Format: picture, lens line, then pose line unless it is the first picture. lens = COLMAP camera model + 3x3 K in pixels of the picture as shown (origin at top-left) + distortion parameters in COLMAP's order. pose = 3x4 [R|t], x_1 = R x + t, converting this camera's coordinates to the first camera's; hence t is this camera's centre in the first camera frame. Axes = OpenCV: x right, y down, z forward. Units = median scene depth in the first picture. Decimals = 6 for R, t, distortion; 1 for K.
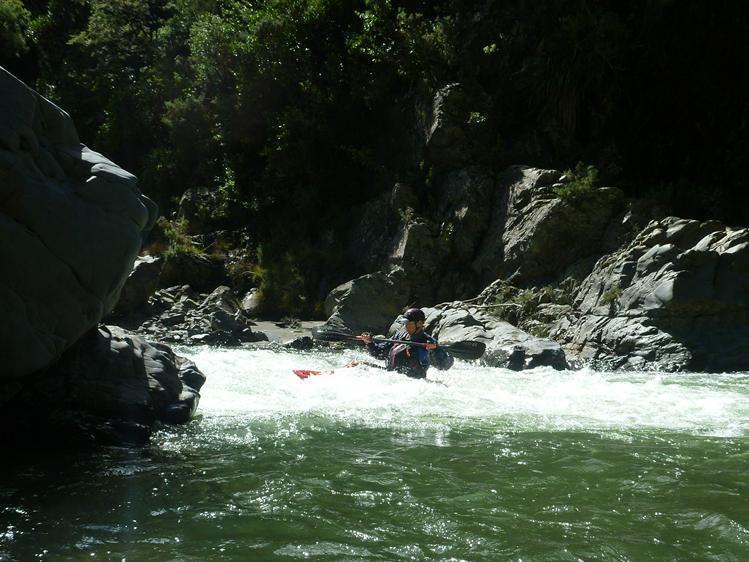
lens RADIAL K [[678.8, 0, 375.3], [0, 678.8, 284.1], [0, 0, 1]] dist [-0.008896, 0.000008]
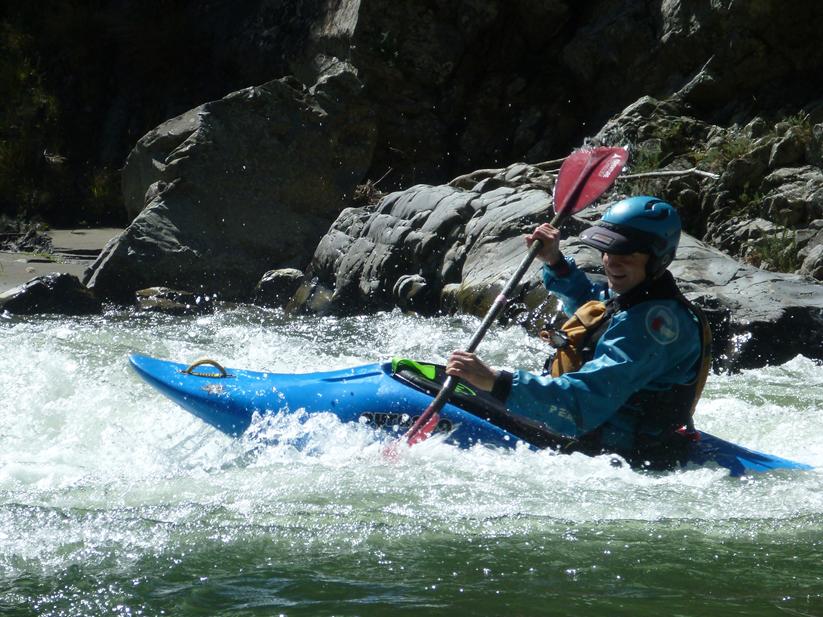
lens RADIAL K [[2352.3, 0, 411.5], [0, 2352.3, 308.5], [0, 0, 1]] dist [-0.135376, 0.000000]
pose [[0.998035, -0.010199, 0.061823, -0.003533], [0.004454, 0.995715, 0.092368, -0.010803], [-0.062500, -0.091911, 0.993804, -0.144589]]
